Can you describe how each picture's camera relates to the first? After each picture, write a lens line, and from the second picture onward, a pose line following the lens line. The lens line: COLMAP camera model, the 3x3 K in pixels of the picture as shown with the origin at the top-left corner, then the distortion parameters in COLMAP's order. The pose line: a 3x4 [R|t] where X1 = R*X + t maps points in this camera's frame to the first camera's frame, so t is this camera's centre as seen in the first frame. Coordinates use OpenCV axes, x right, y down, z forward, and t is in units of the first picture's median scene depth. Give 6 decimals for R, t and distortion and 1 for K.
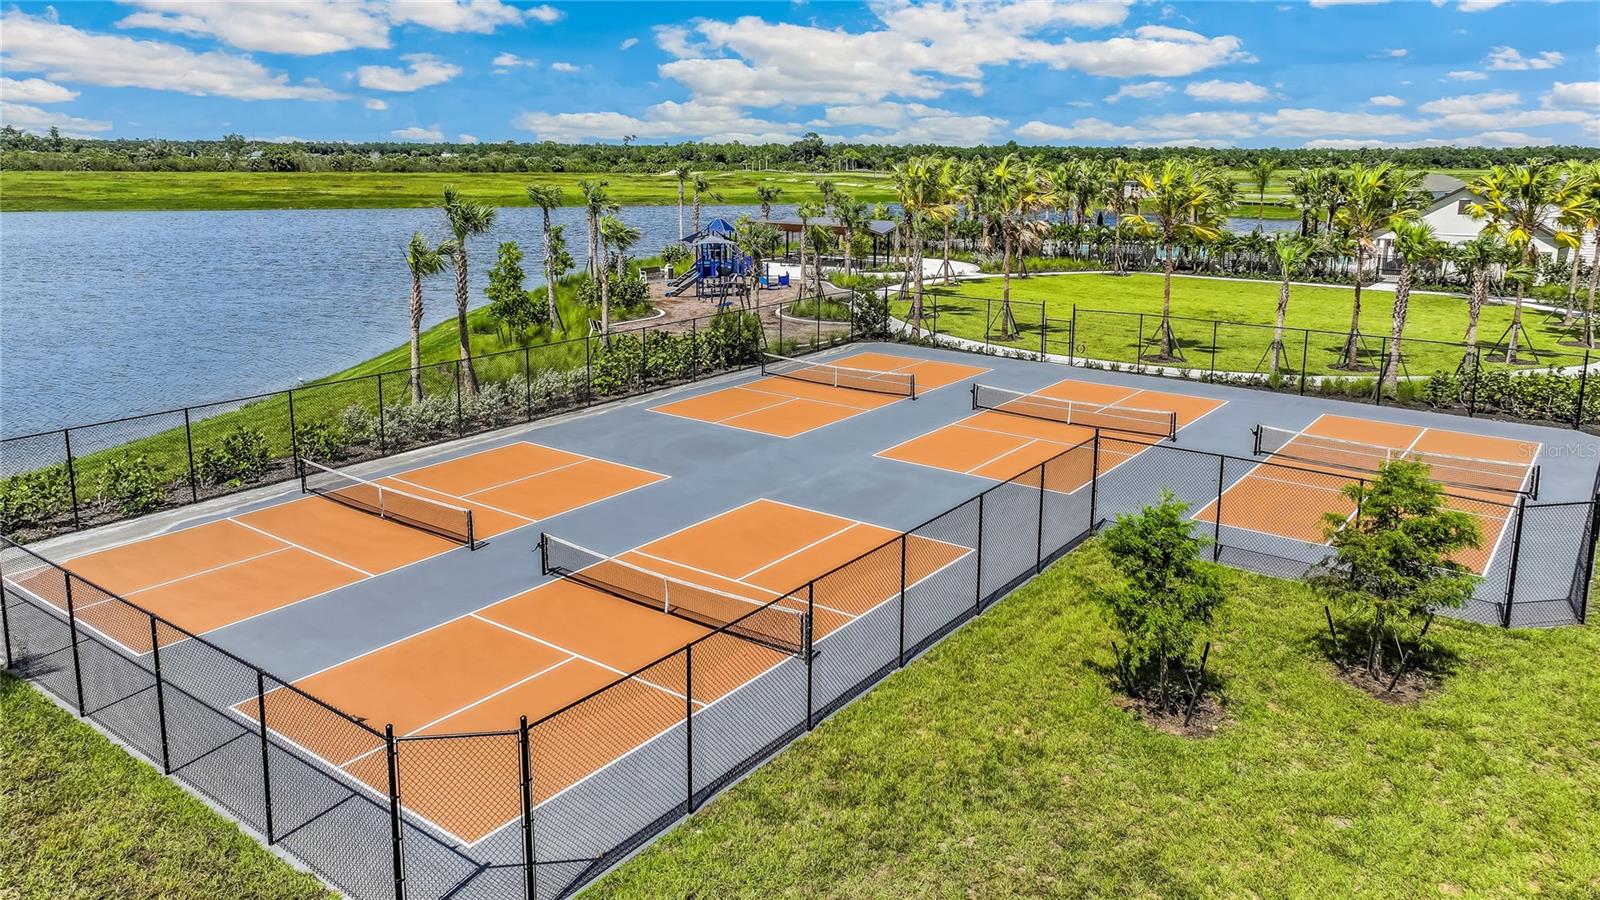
lens RADIAL K [[1296.2, 0, 796.4], [0, 1296.2, 454.5], [0, 0, 1]] dist [0.006842, 0.007203]
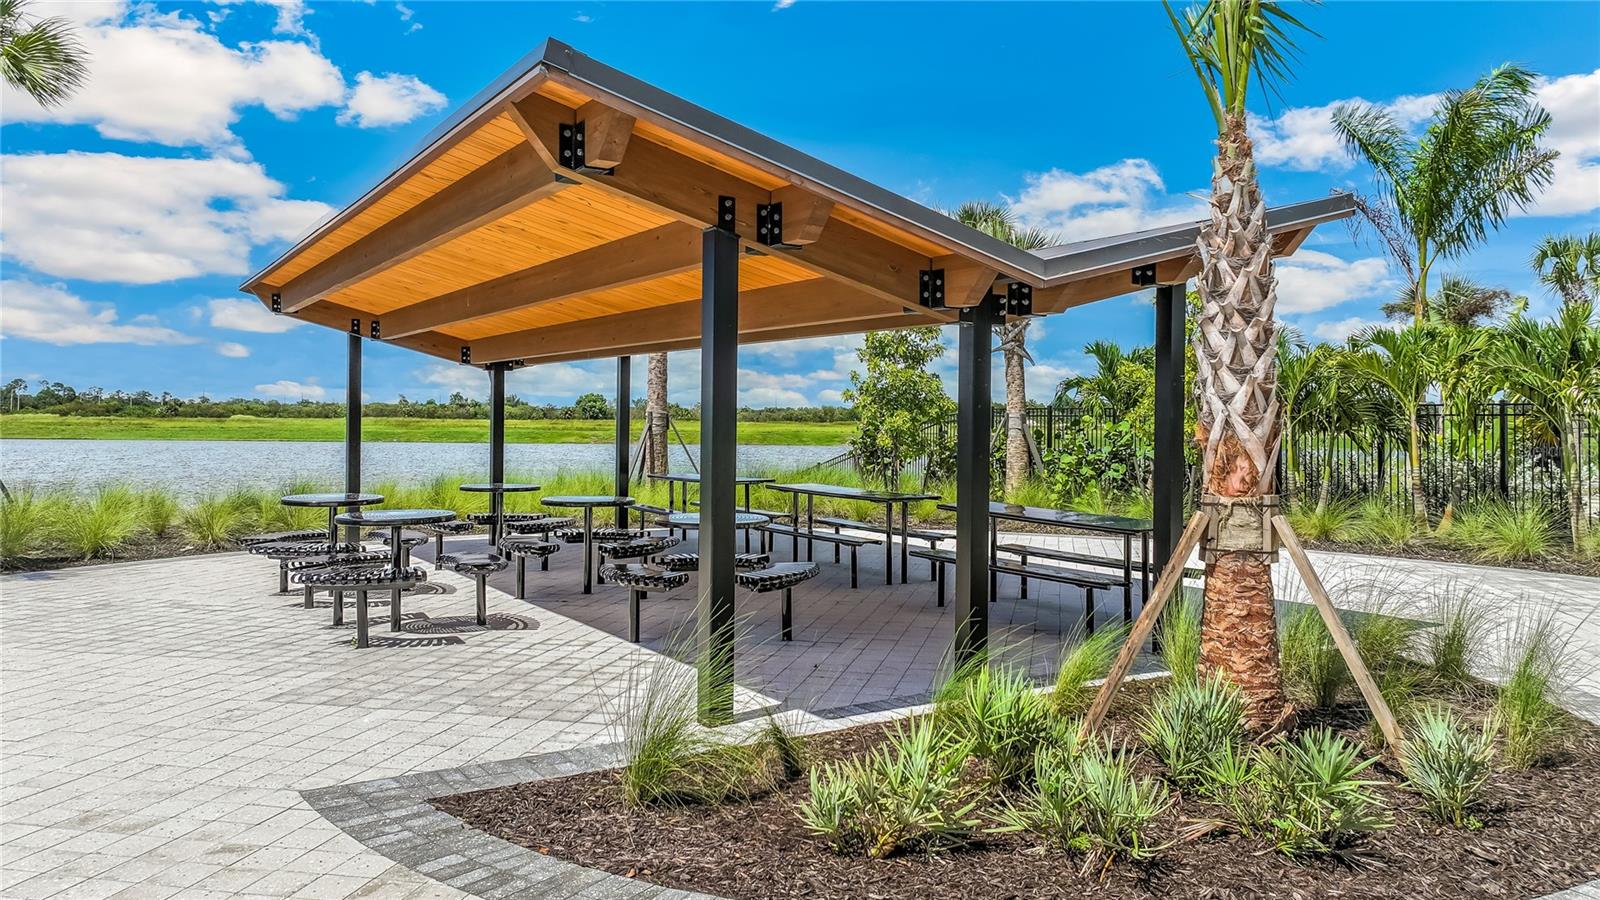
lens RADIAL K [[1296.2, 0, 797.4], [0, 1296.2, 452.4], [0, 0, 1]] dist [0.006842, 0.007203]
pose [[0.999998, 0.000244, -0.001854, 0.002691], [-0.000665, 0.973154, -0.230153, -0.041411], [0.001748, 0.230154, 0.973153, 0.294996]]
